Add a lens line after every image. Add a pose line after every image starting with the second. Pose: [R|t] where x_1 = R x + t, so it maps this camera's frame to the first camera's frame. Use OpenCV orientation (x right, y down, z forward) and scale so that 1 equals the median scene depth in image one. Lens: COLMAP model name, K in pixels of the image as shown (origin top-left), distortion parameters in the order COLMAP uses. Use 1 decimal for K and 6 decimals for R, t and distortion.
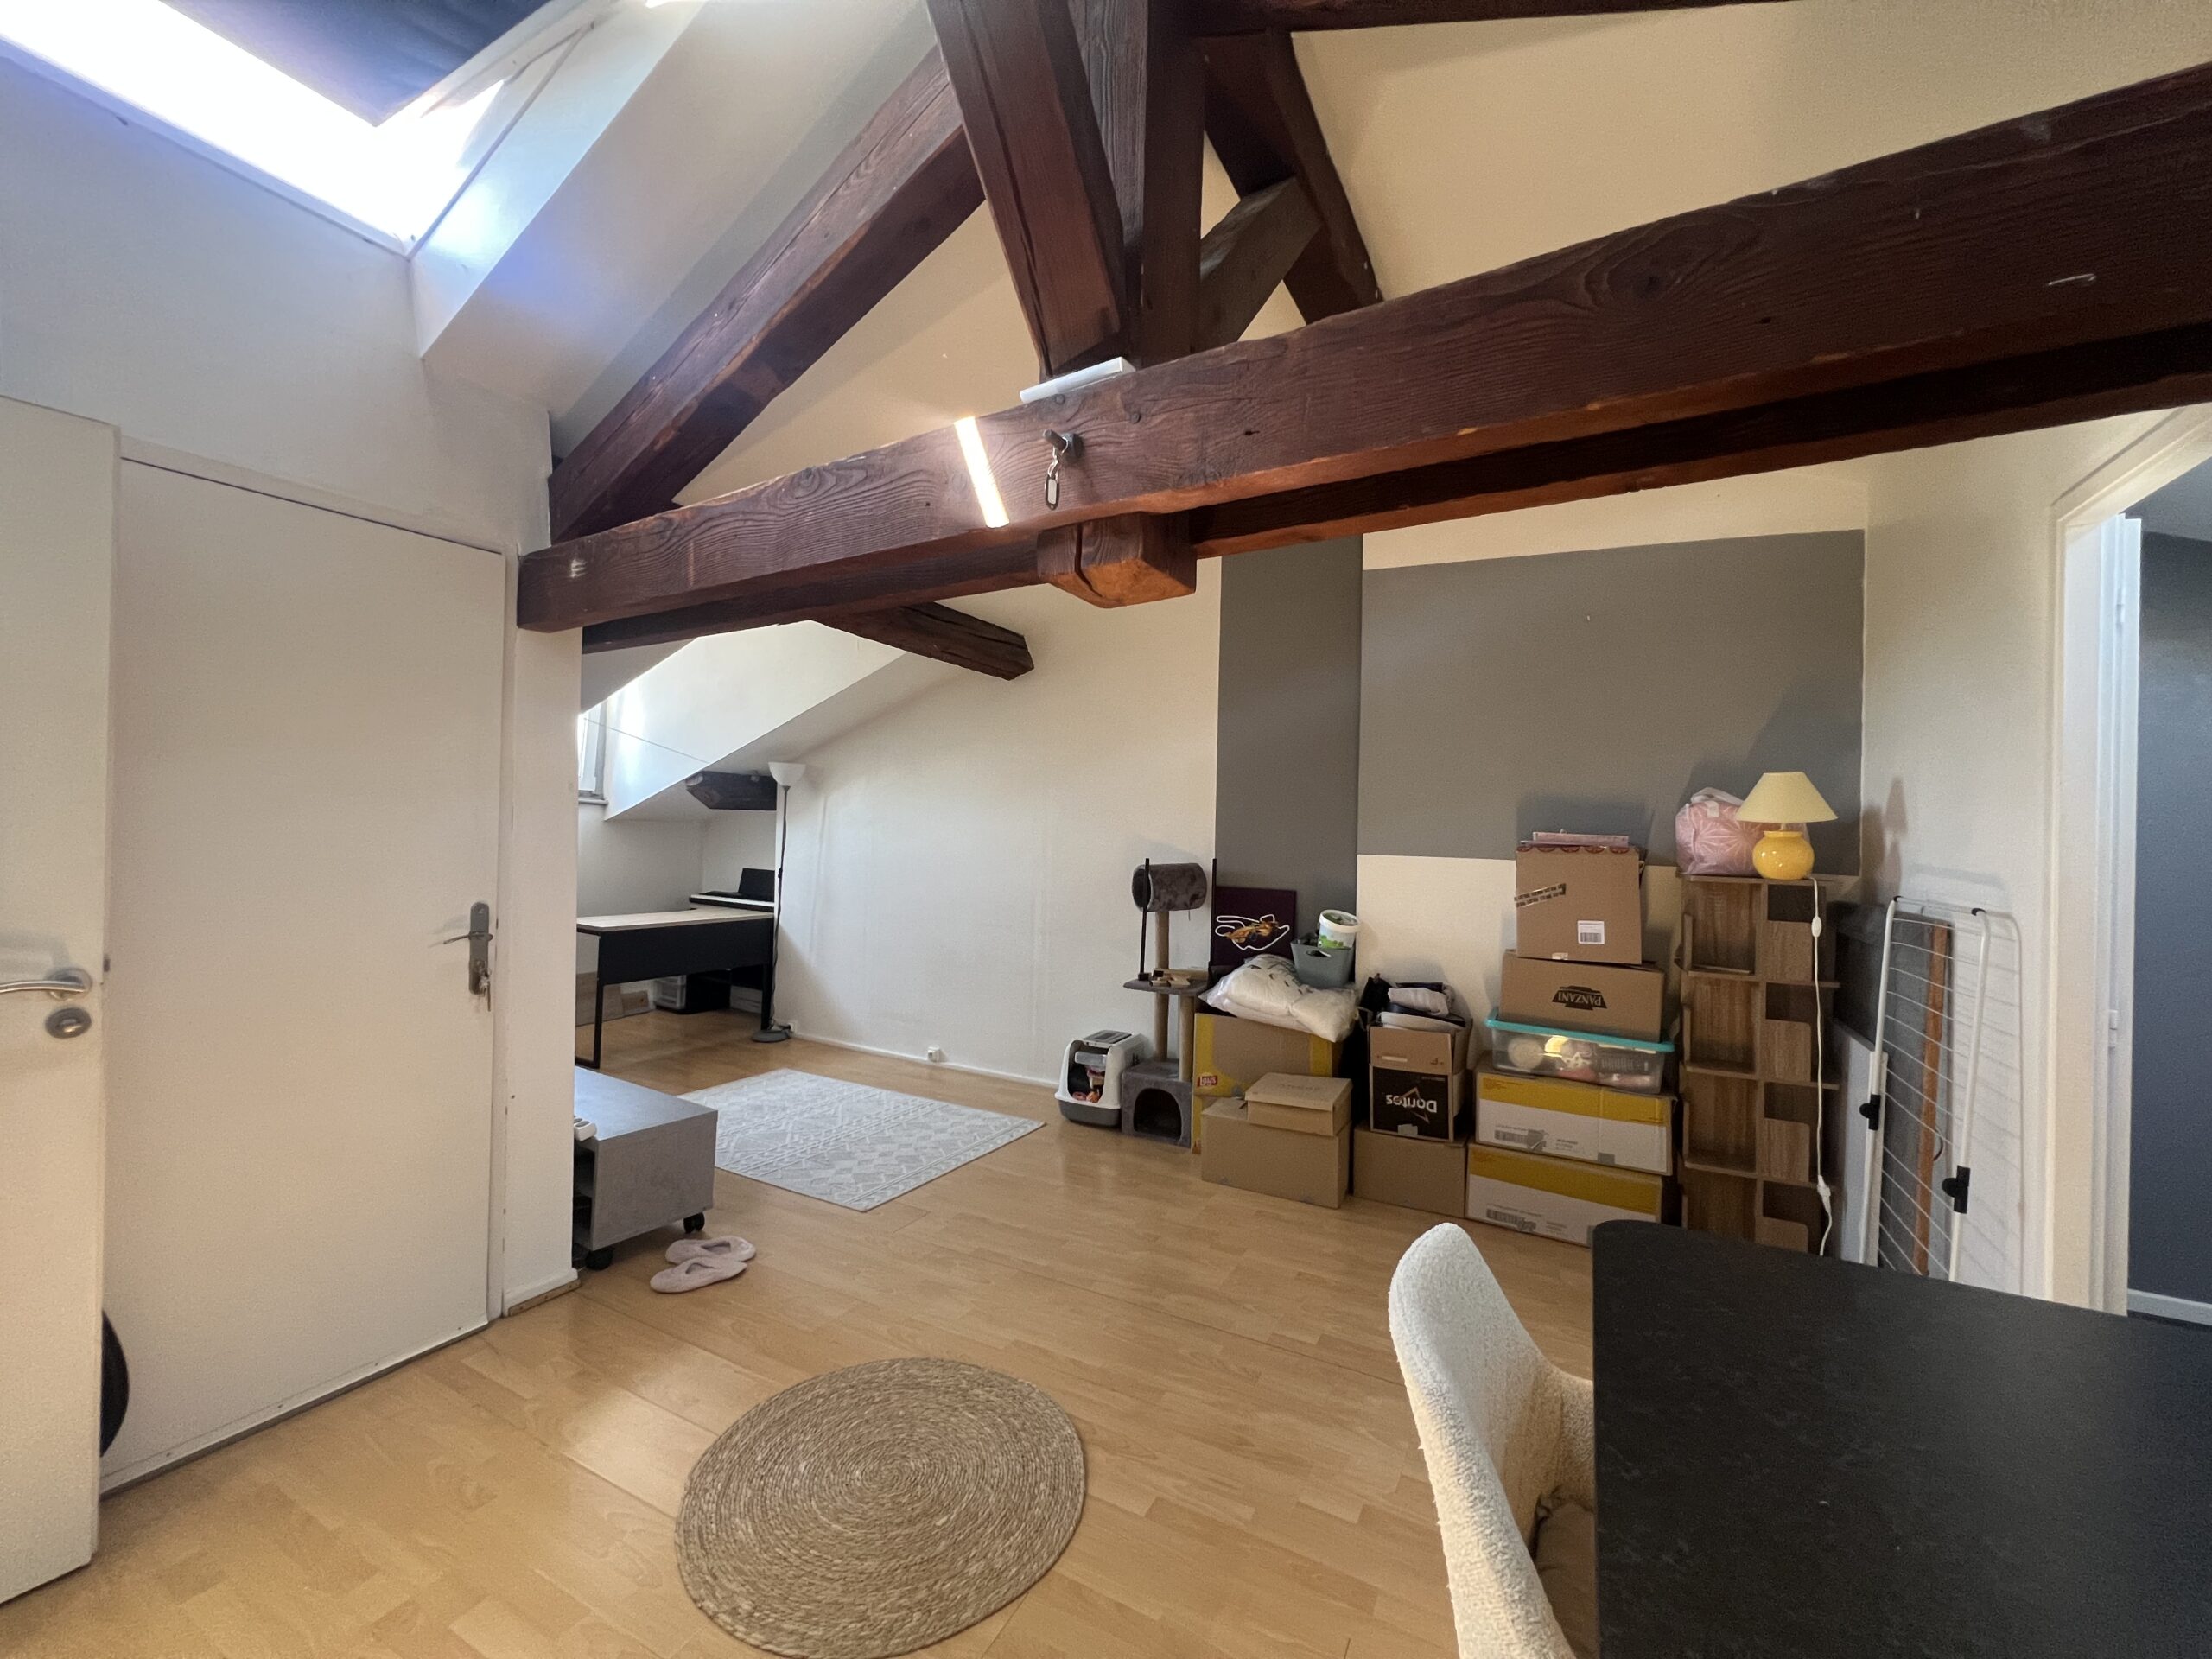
lens RADIAL K [[886.0, 0, 1086.6], [0, 886.0, 825.8], [0, 0, 1]] dist [0.010899, -0.000091]
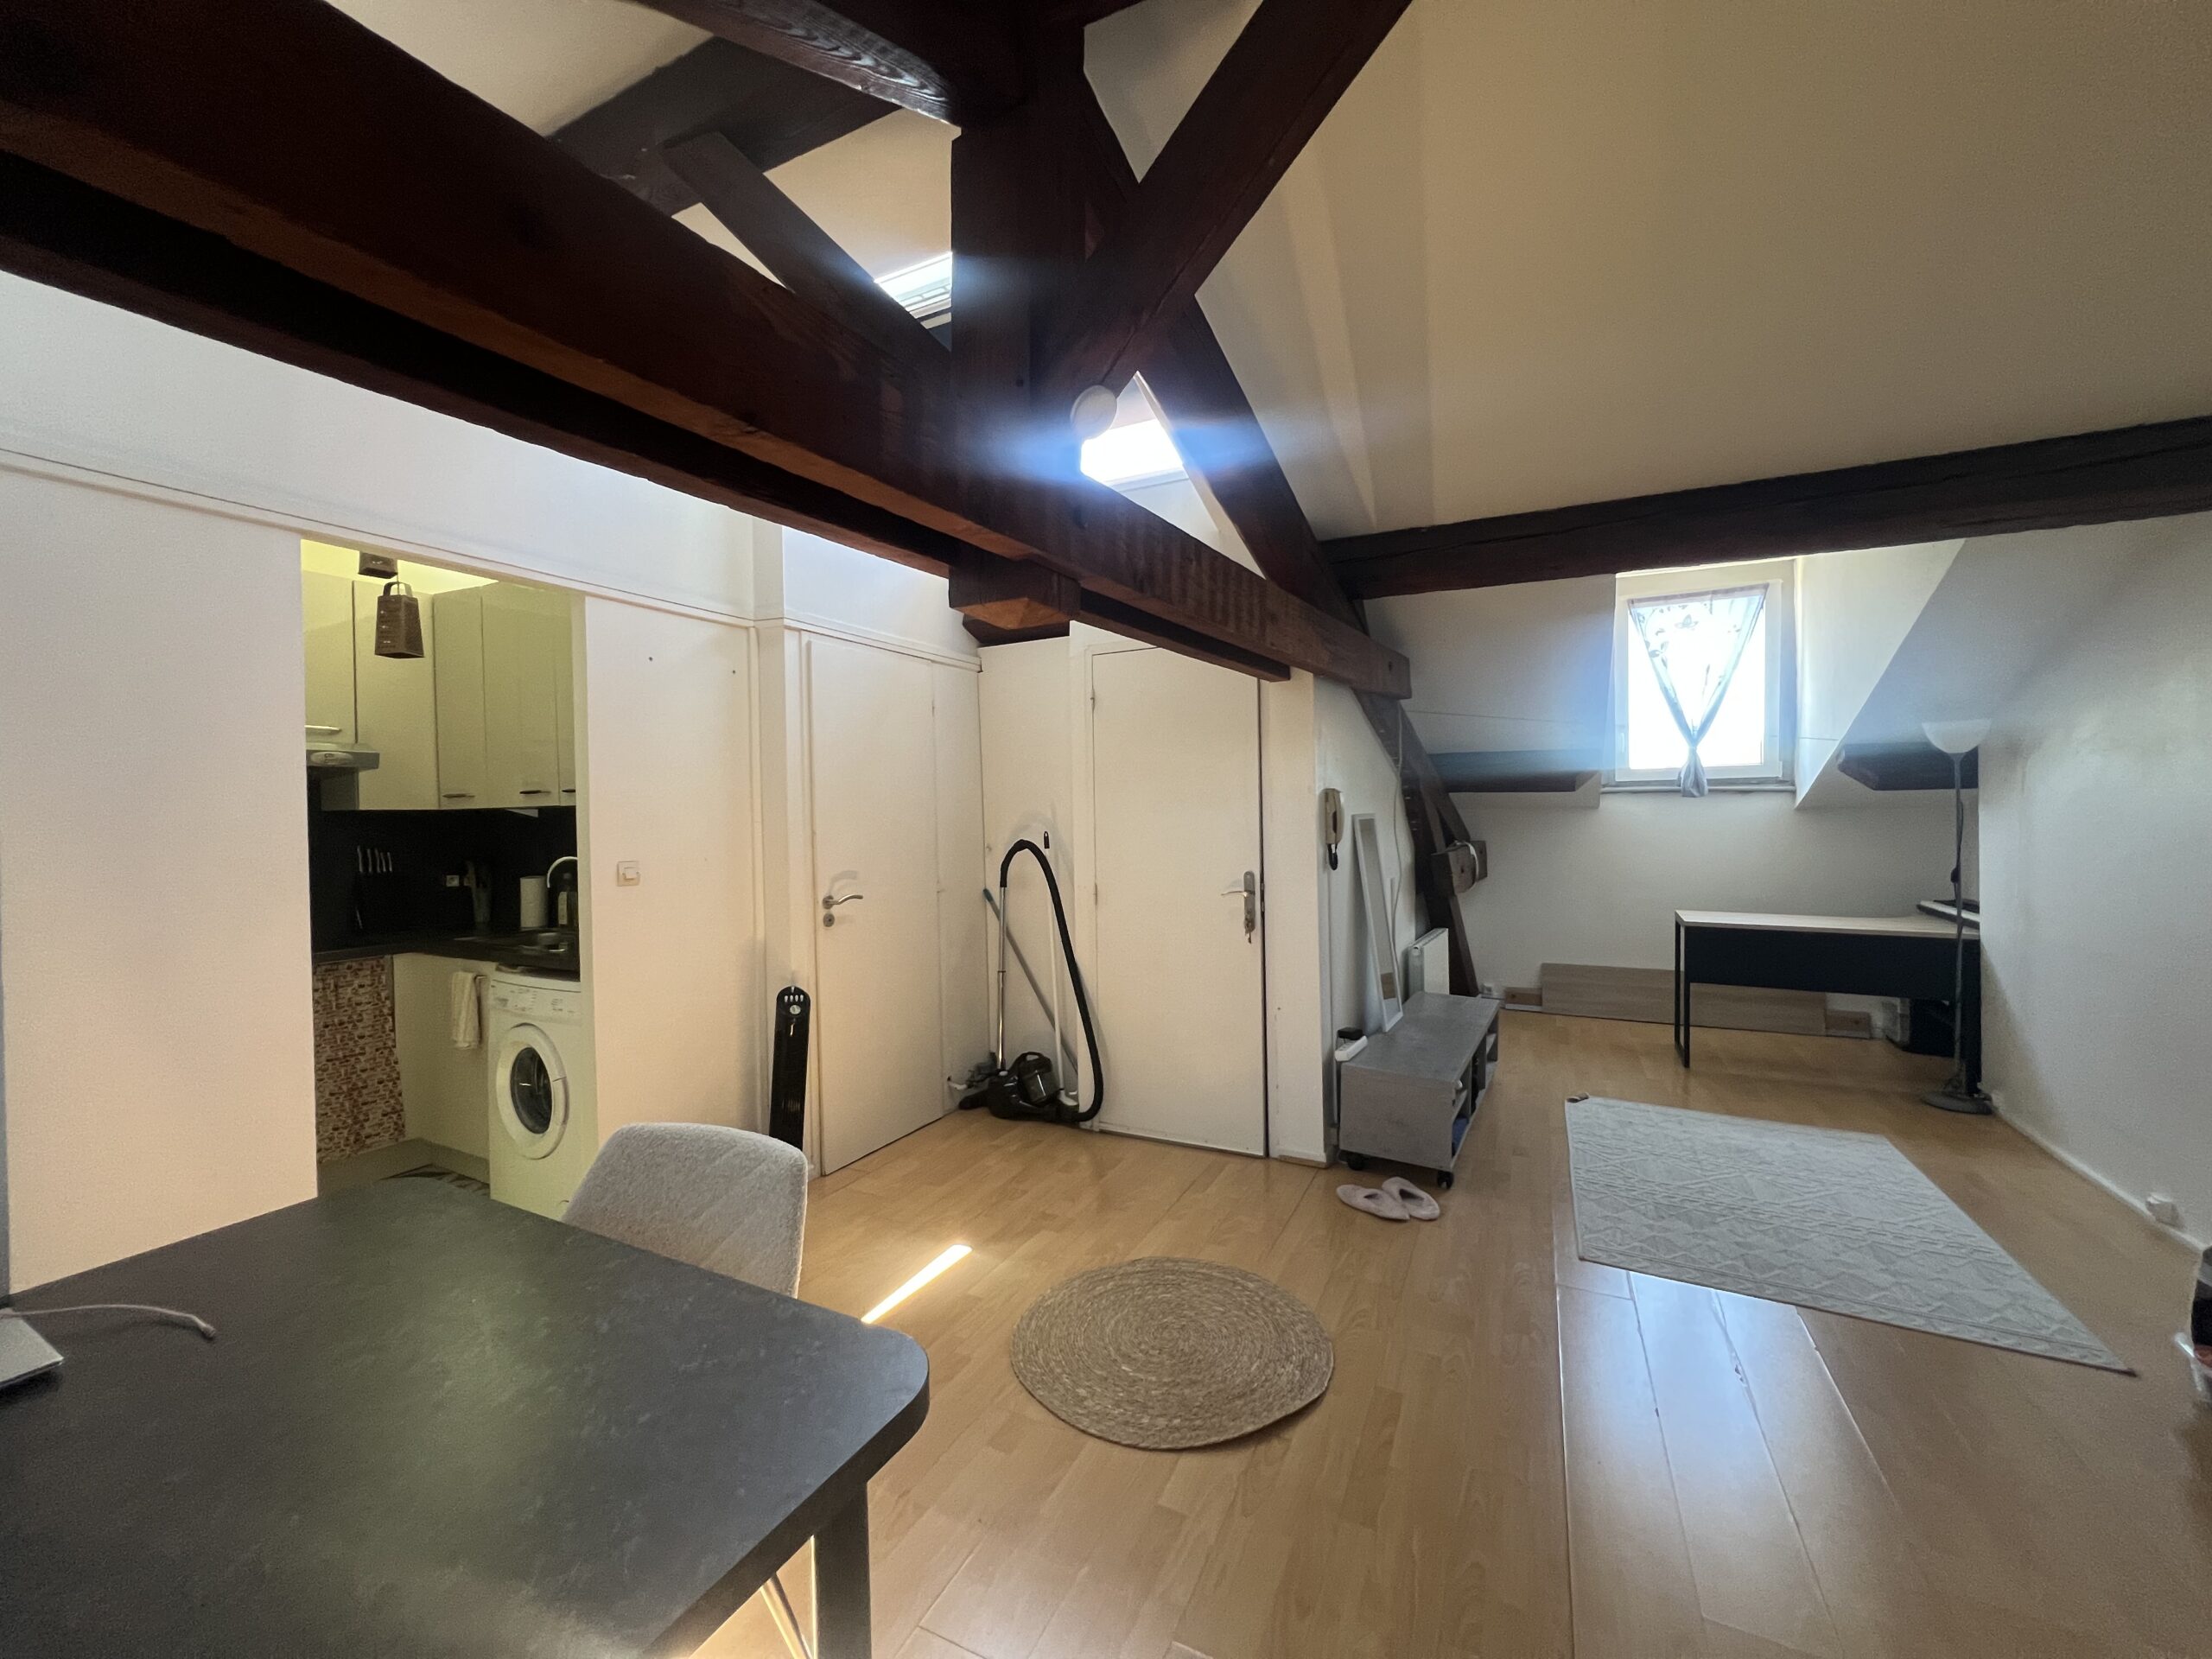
lens RADIAL K [[886.8, 0, 1106.0], [0, 886.8, 829.5], [0, 0, 1]] dist [0.000513, 0.000167]
pose [[0.042673, -0.007610, -0.999060, 0.460851], [0.017078, 0.999830, -0.006886, 0.013051], [0.998943, -0.016768, 0.042795, 0.397253]]
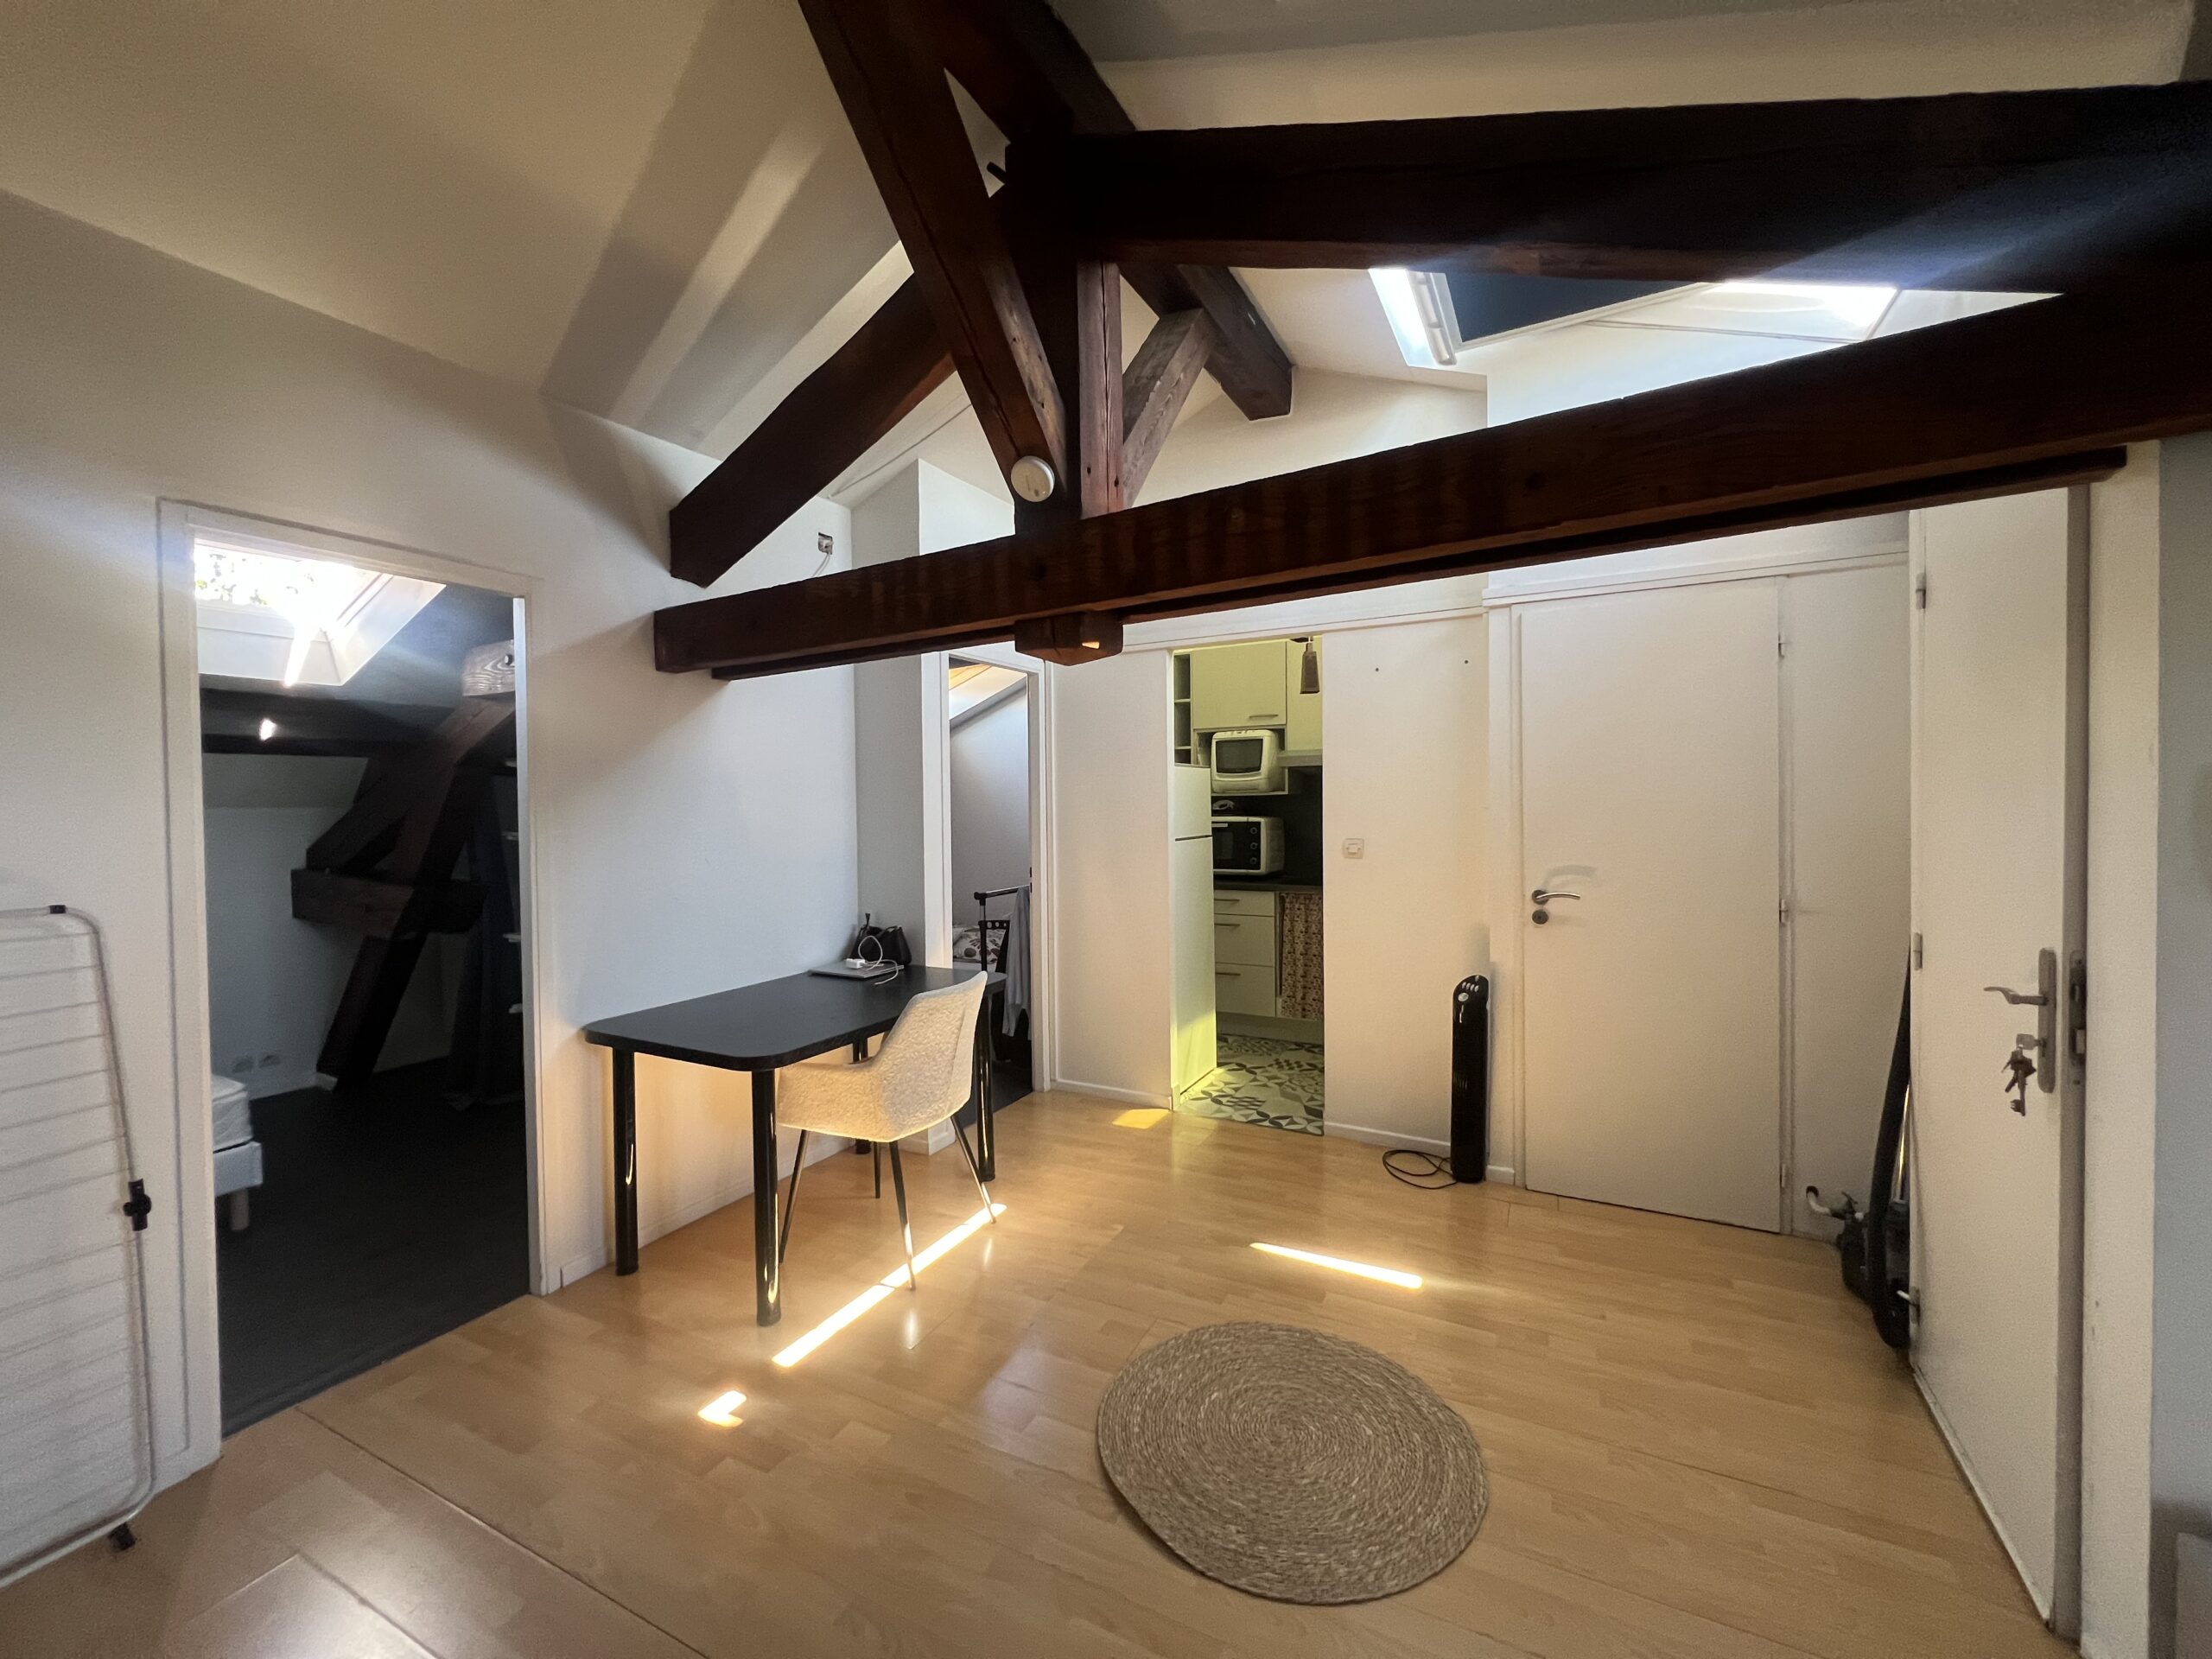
lens RADIAL K [[886.0, 0, 1086.6], [0, 886.0, 825.8], [0, 0, 1]] dist [0.010899, -0.000091]
pose [[-0.999814, -0.004074, -0.018873, 0.015652], [-0.004537, 0.999688, 0.024555, -0.006878], [0.018767, 0.024636, -0.999520, 0.924918]]
